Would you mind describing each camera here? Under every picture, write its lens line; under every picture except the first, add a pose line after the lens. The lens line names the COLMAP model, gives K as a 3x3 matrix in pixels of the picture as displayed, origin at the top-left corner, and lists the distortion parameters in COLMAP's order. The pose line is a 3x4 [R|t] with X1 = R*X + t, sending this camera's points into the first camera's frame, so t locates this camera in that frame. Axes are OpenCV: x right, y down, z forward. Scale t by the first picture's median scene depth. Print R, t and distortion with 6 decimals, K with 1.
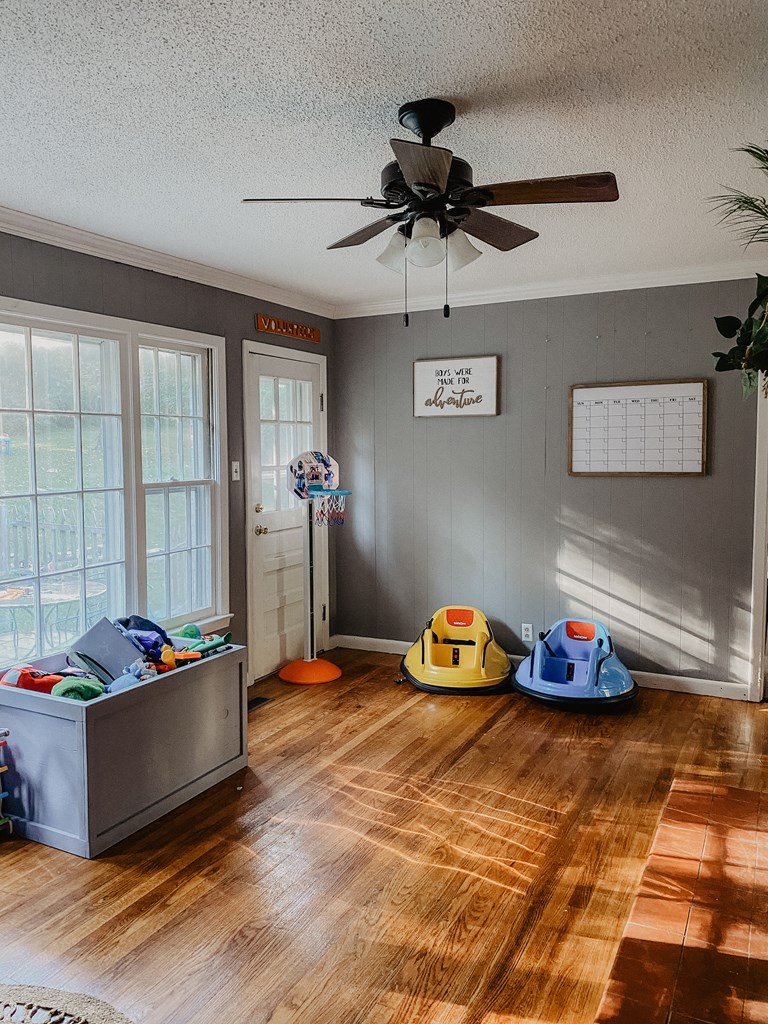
lens RADIAL K [[794.2, 0, 385.7], [0, 794.2, 503.5], [0, 0, 1]] dist [0.031809, -0.046413]
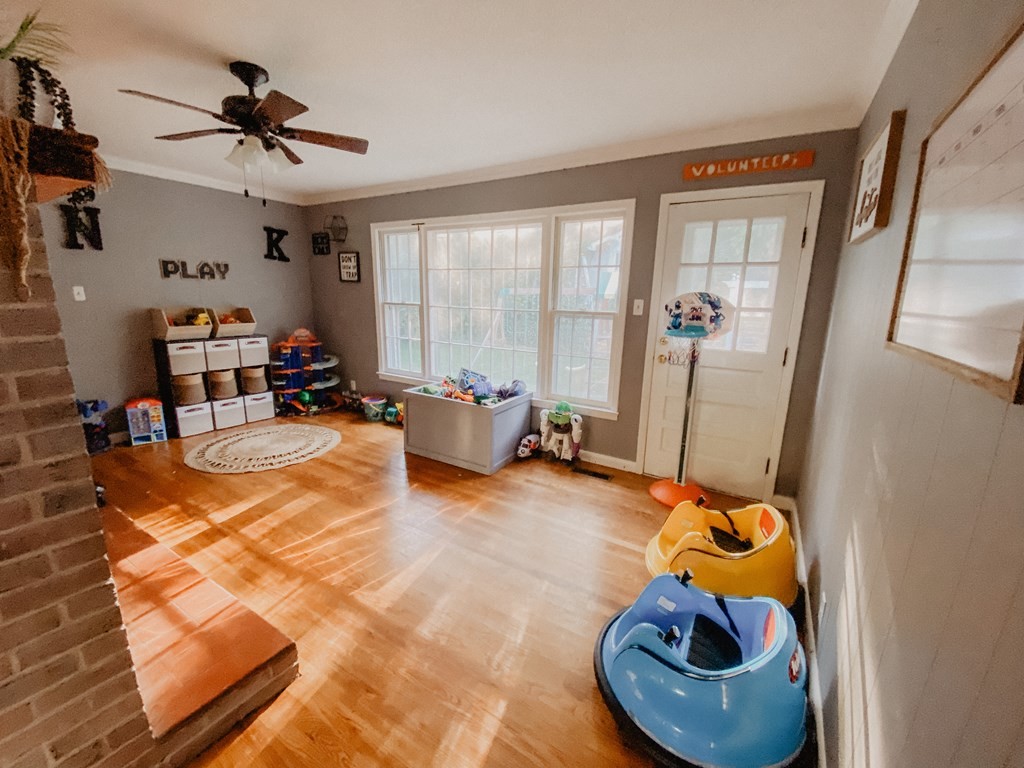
lens RADIAL K [[417.5, 0, 518.1], [0, 417.5, 394.0], [0, 0, 1]] dist [-0.003204, -0.009538]
pose [[-0.075511, 0.233203, -0.969492, 0.492505], [-0.091390, 0.966557, 0.239615, -0.047441], [0.992948, 0.106696, -0.051673, 0.830700]]
